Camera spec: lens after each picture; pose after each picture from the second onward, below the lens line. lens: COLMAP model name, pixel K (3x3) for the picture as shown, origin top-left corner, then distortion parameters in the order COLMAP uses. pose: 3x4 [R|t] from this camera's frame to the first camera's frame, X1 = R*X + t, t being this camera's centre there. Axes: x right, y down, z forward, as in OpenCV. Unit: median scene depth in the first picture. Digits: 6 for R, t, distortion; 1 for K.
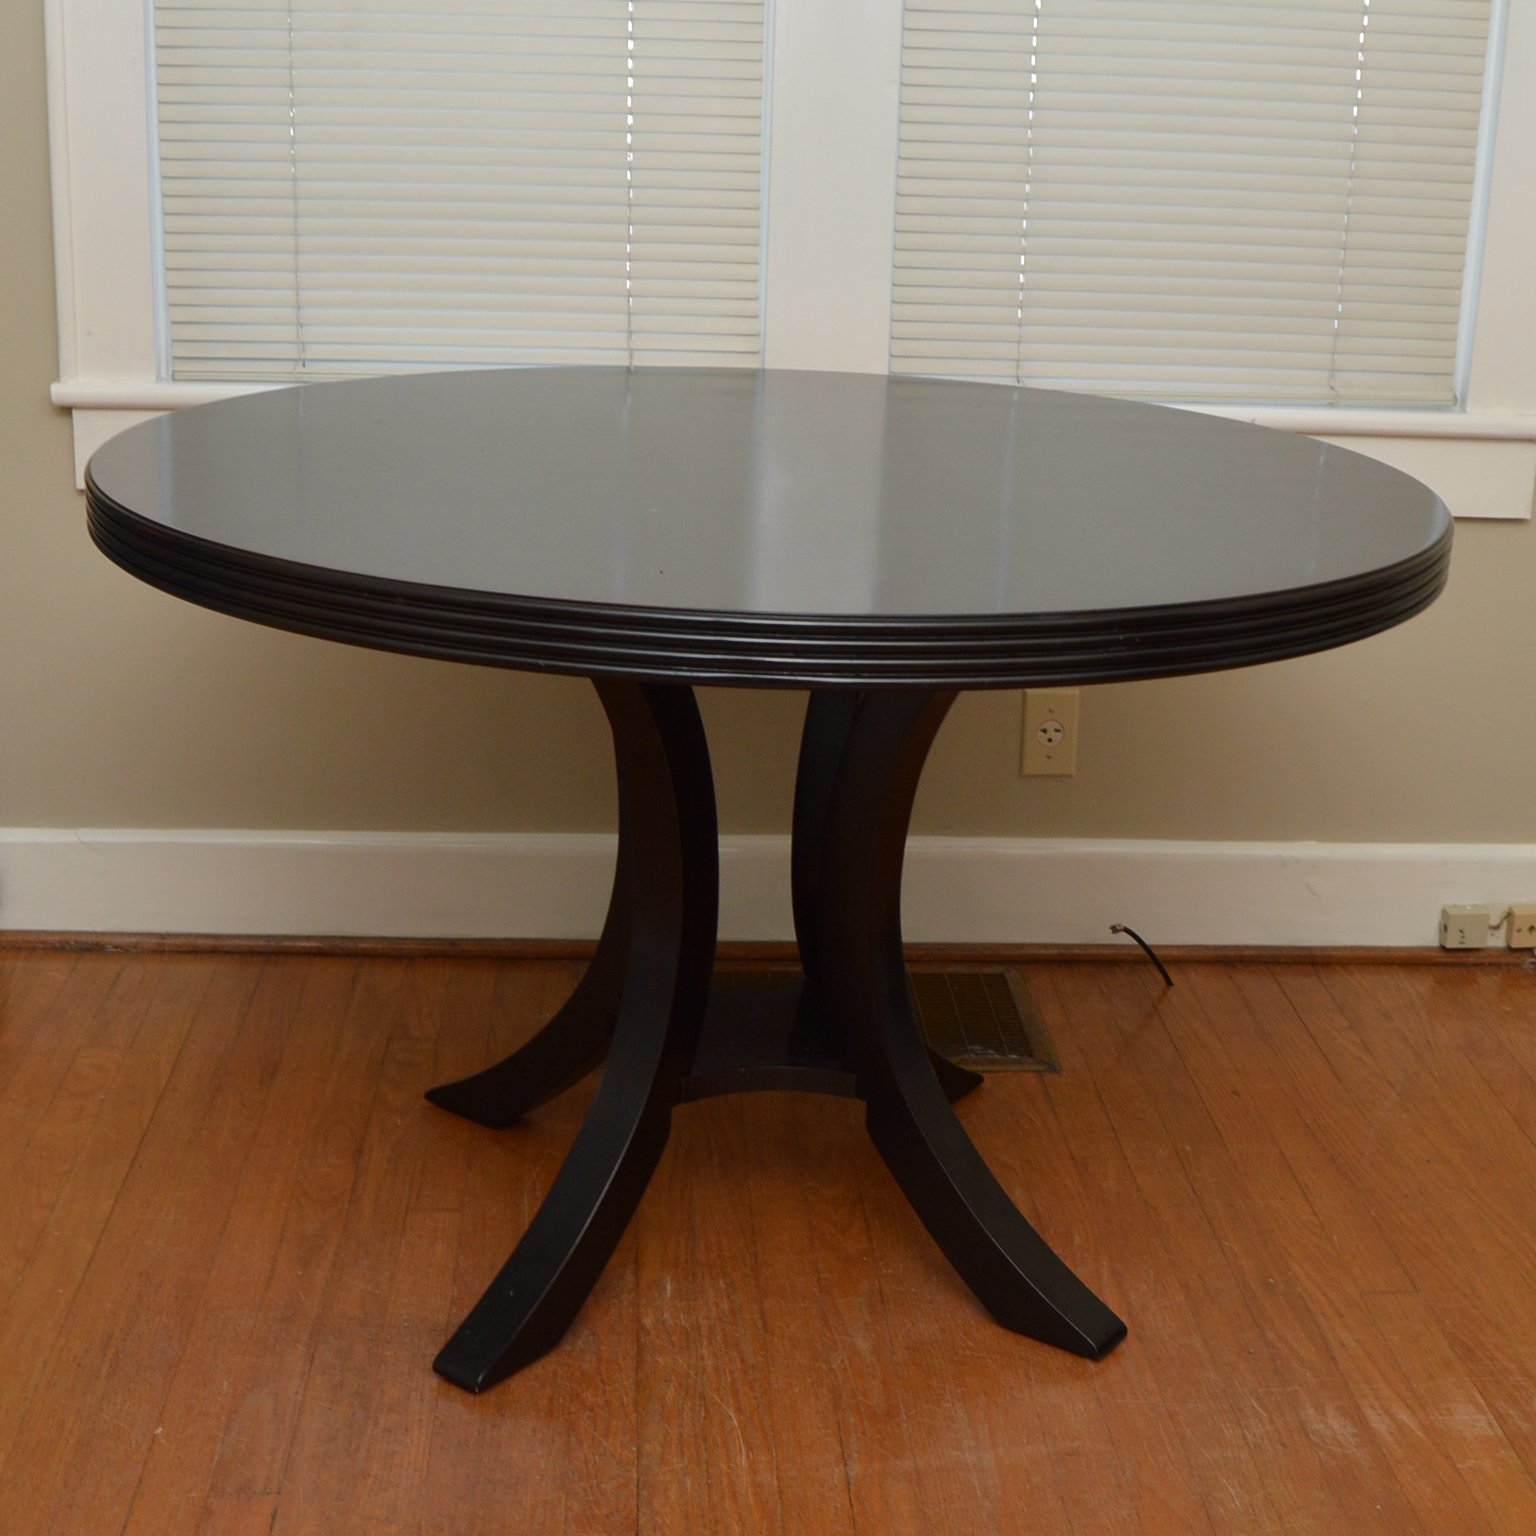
lens RADIAL K [[2309.8, 0, 768.0], [0, 2309.8, 768.0], [0, 0, 1]] dist [-0.097755, 0.001829]
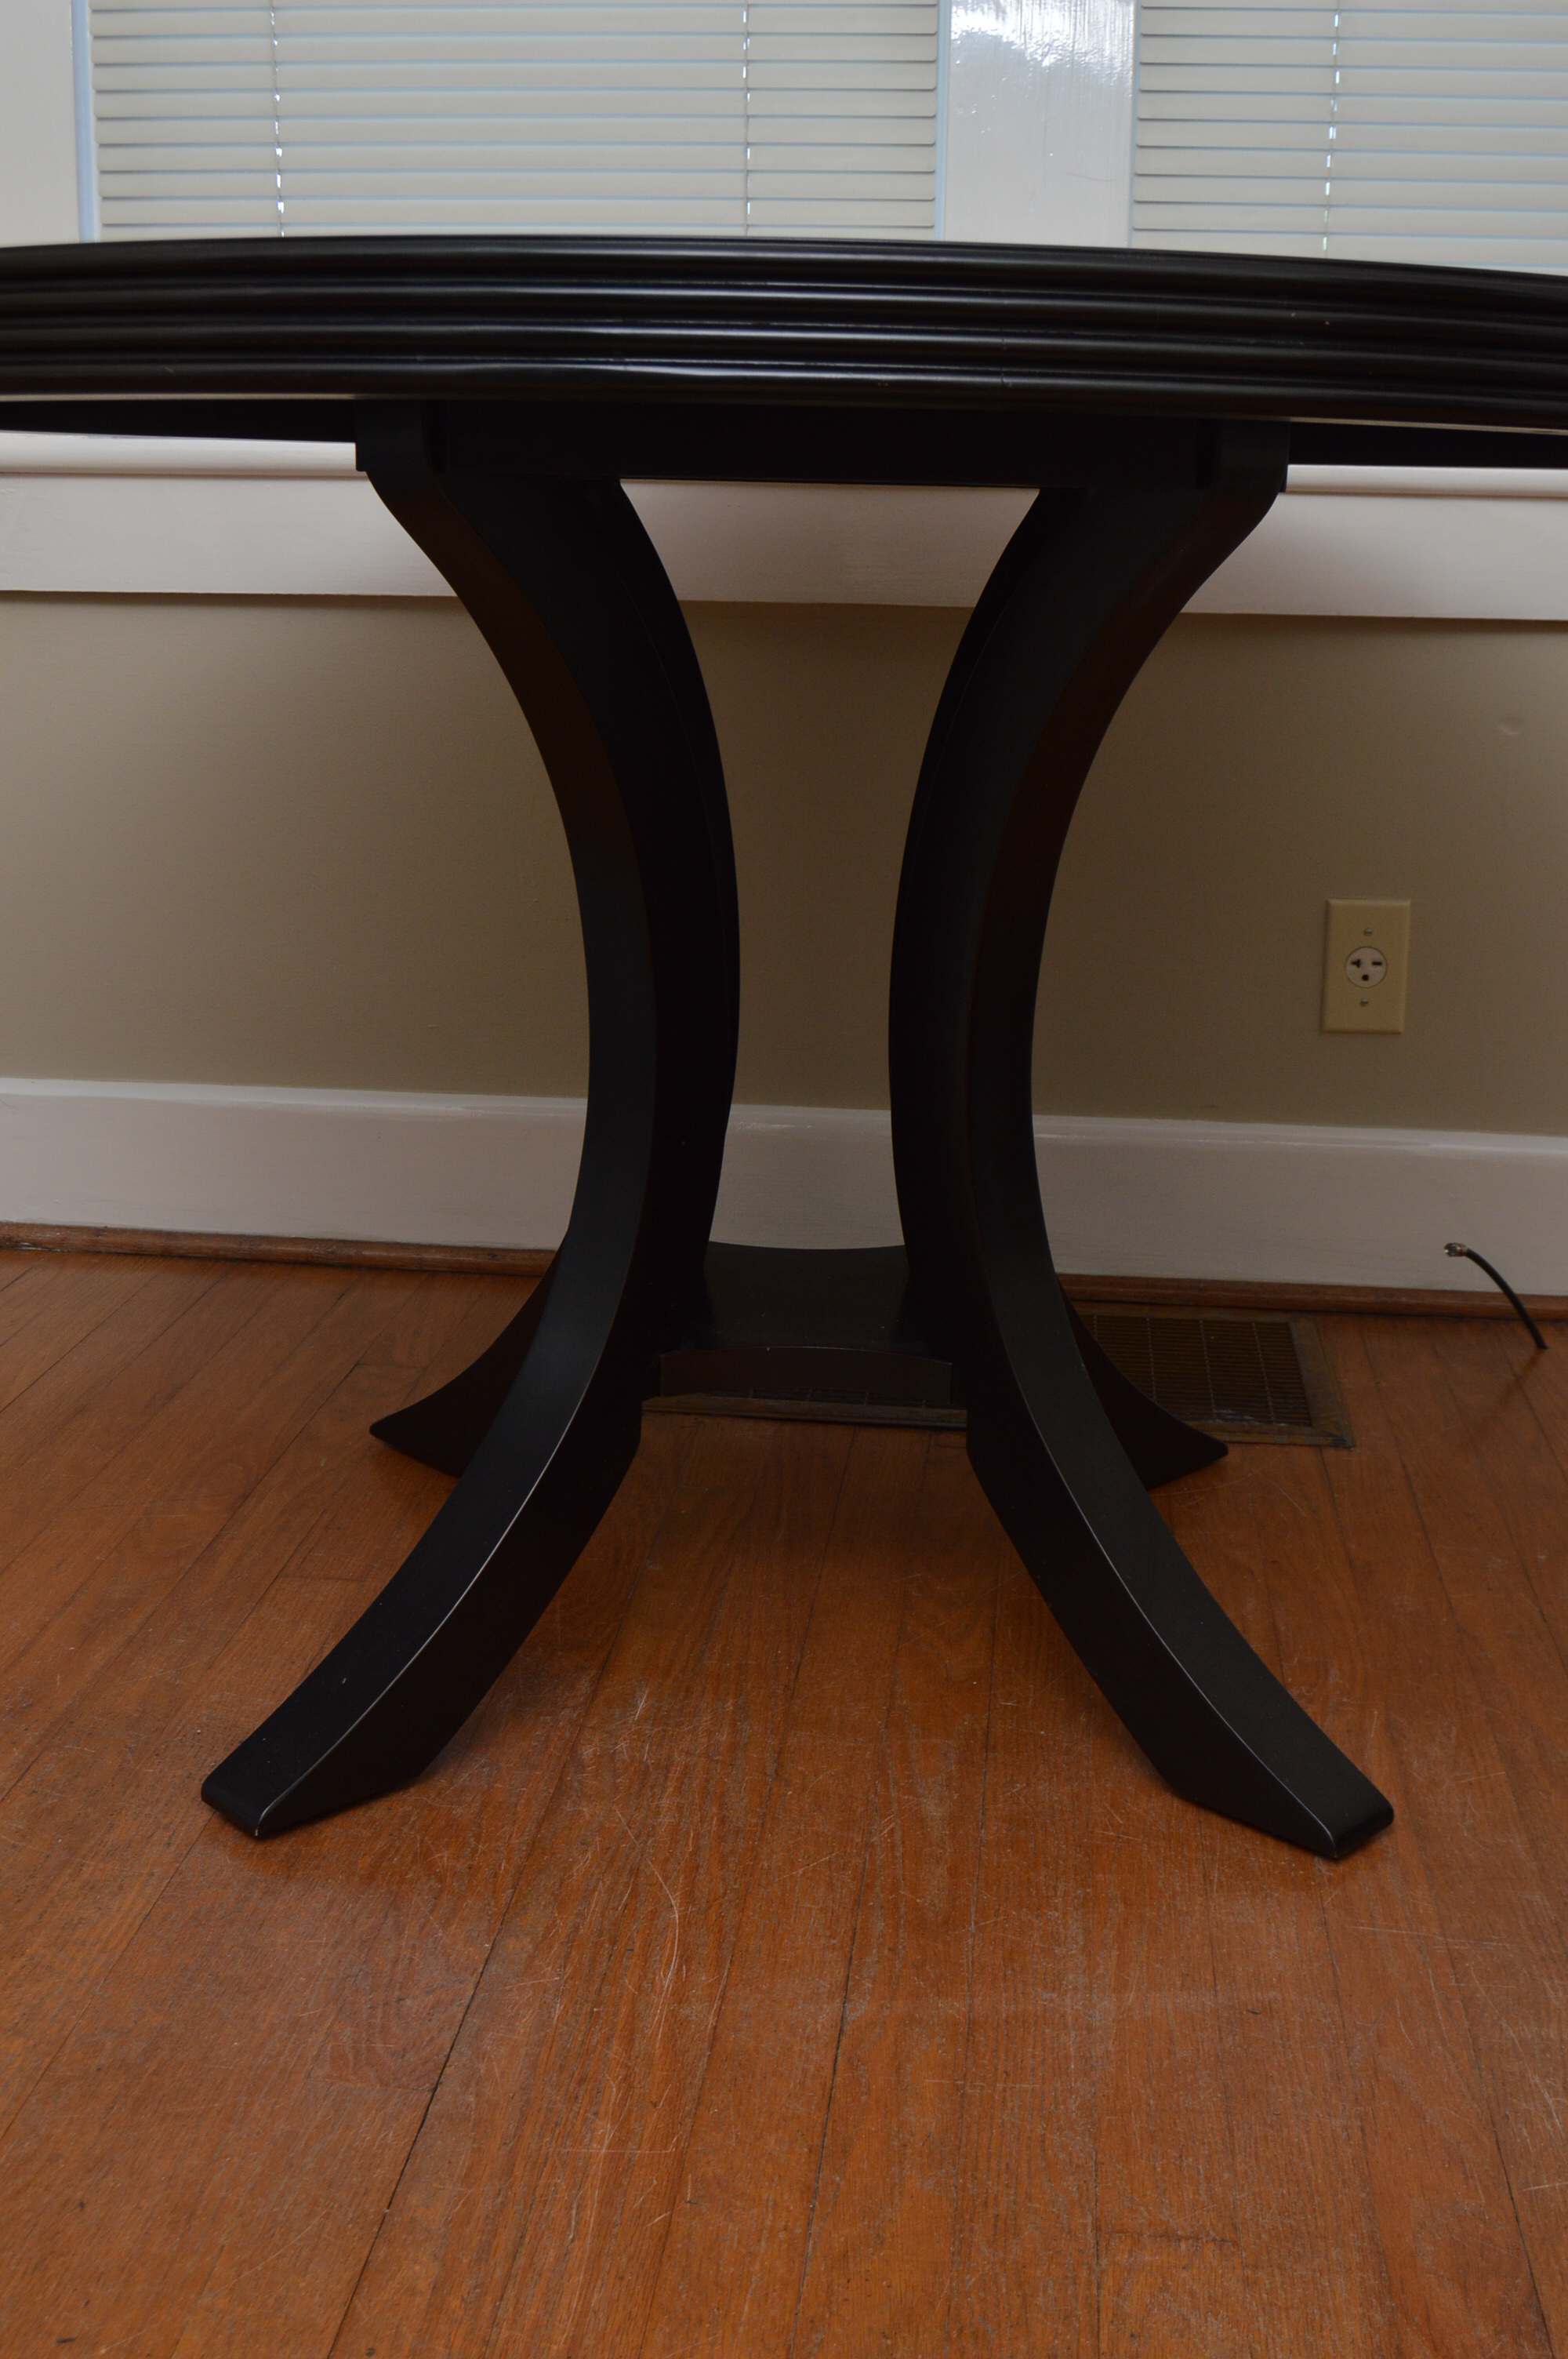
lens RADIAL K [[2565.0, 0, 812.1], [0, 2565.0, 1176.7], [0, 0, 1]] dist [-0.075339, 0.027522]
pose [[0.988793, 0.025112, -0.147168, 0.099213], [-0.032521, 0.998311, -0.048151, 0.117288], [0.145711, 0.052397, 0.987939, 0.326868]]
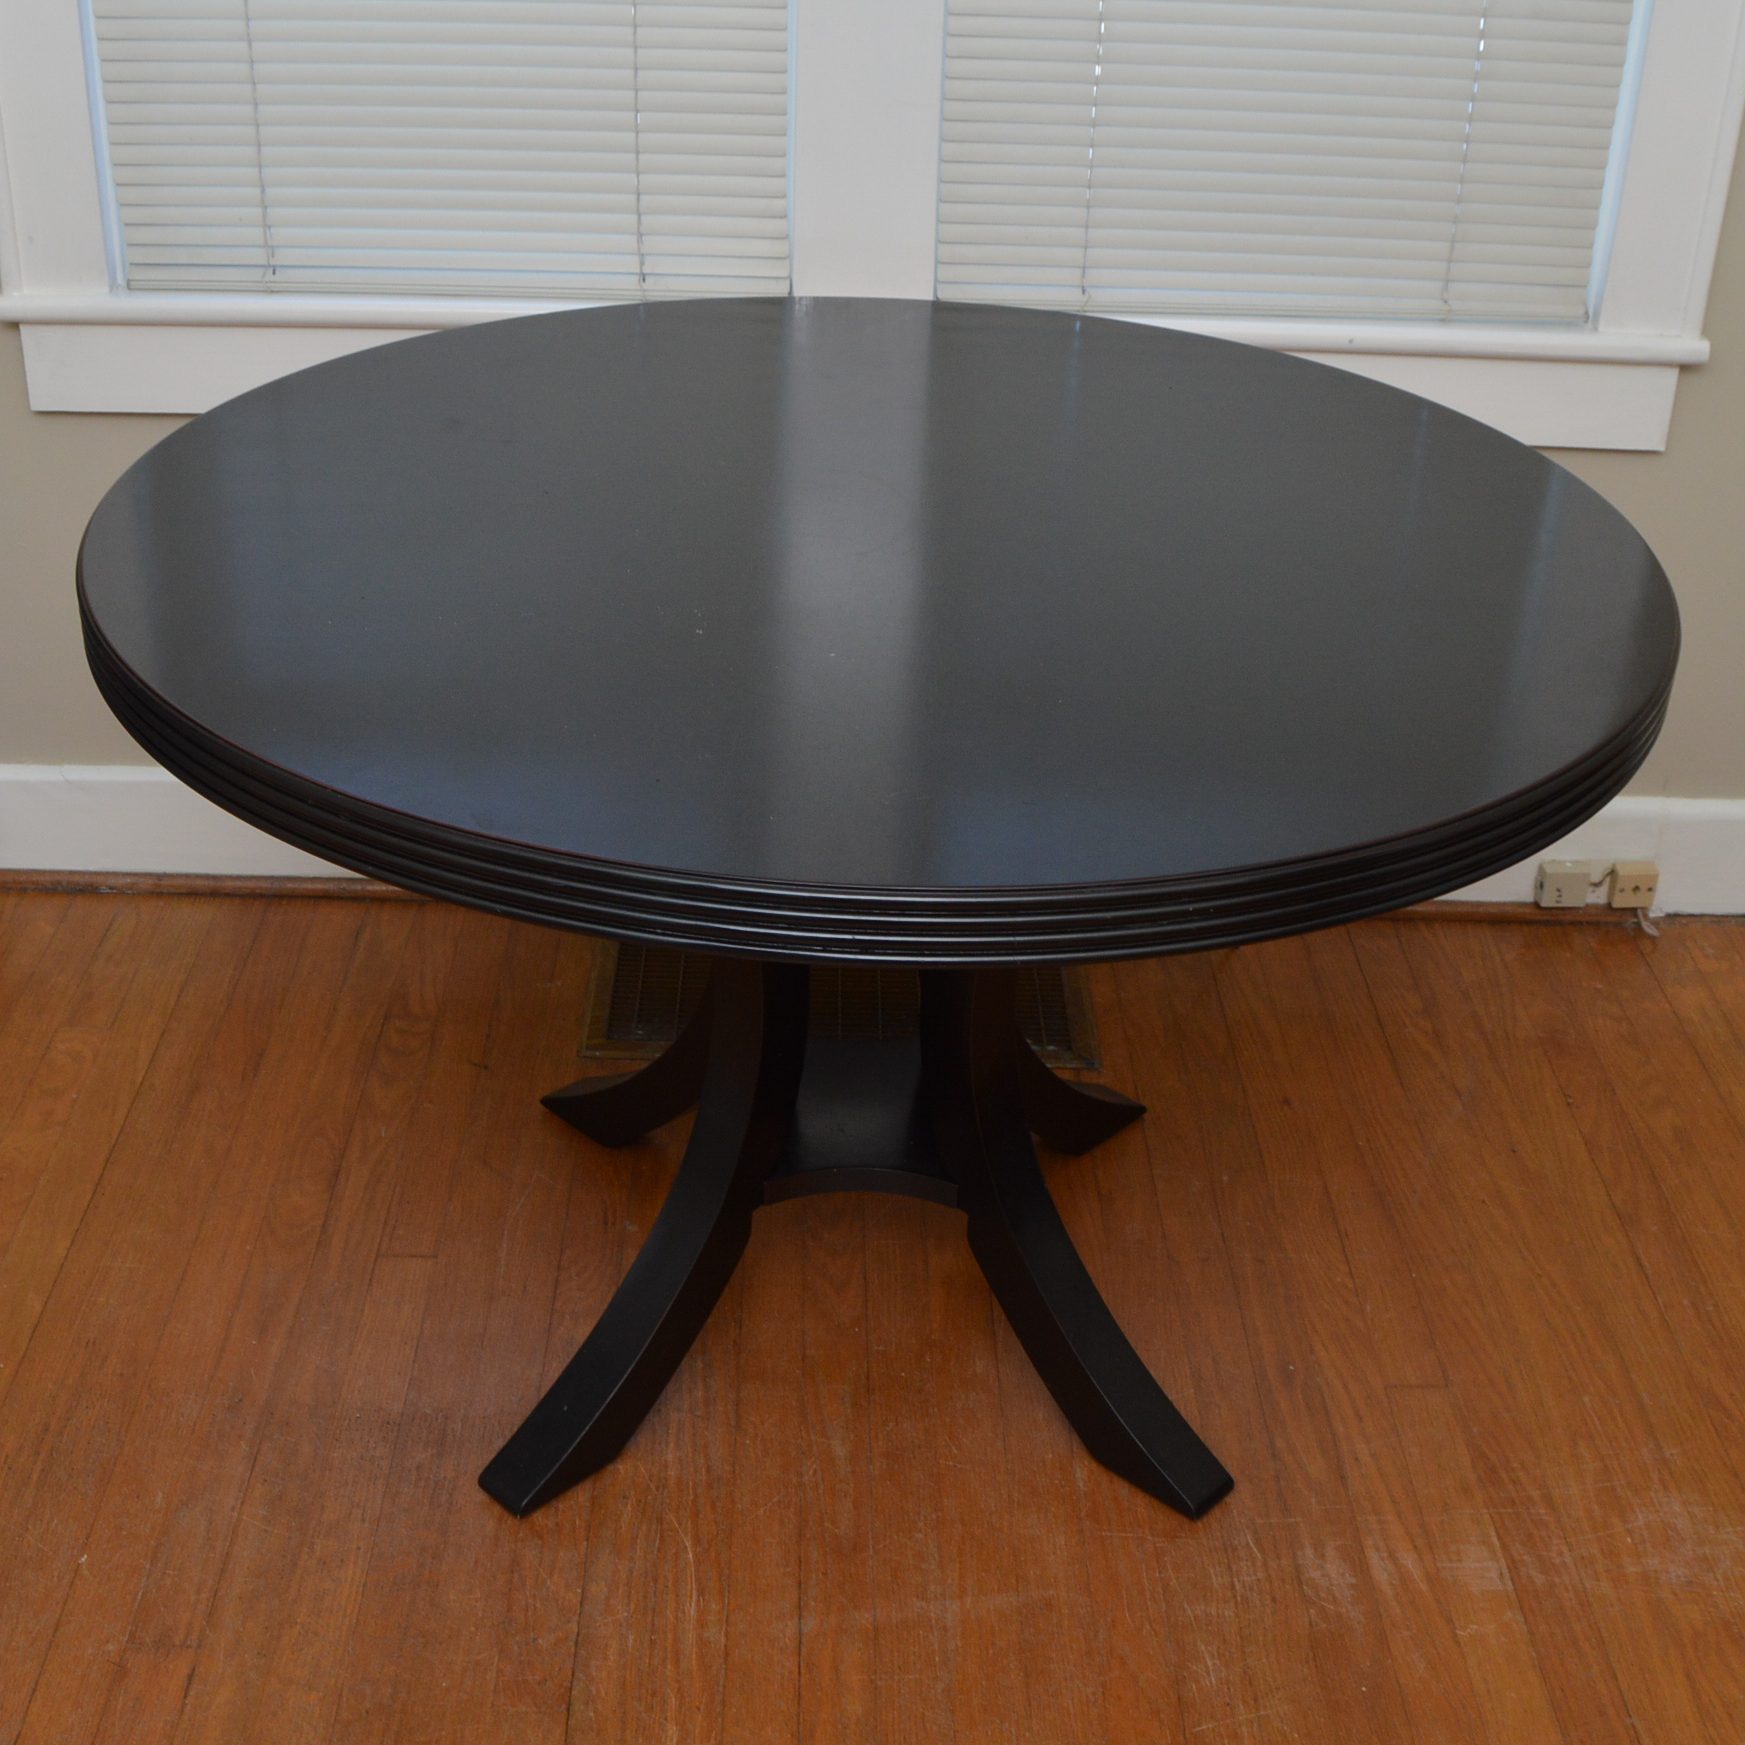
lens RADIAL K [[2307.5, 0, 872.5], [0, 2307.5, 872.5], [0, 0, 1]] dist [-0.099972, 0.011671]
pose [[0.999341, 0.019006, -0.030929, 0.076522], [-0.012265, 0.978666, 0.205091, -0.166538], [0.034167, -0.204576, 0.978254, 0.126264]]
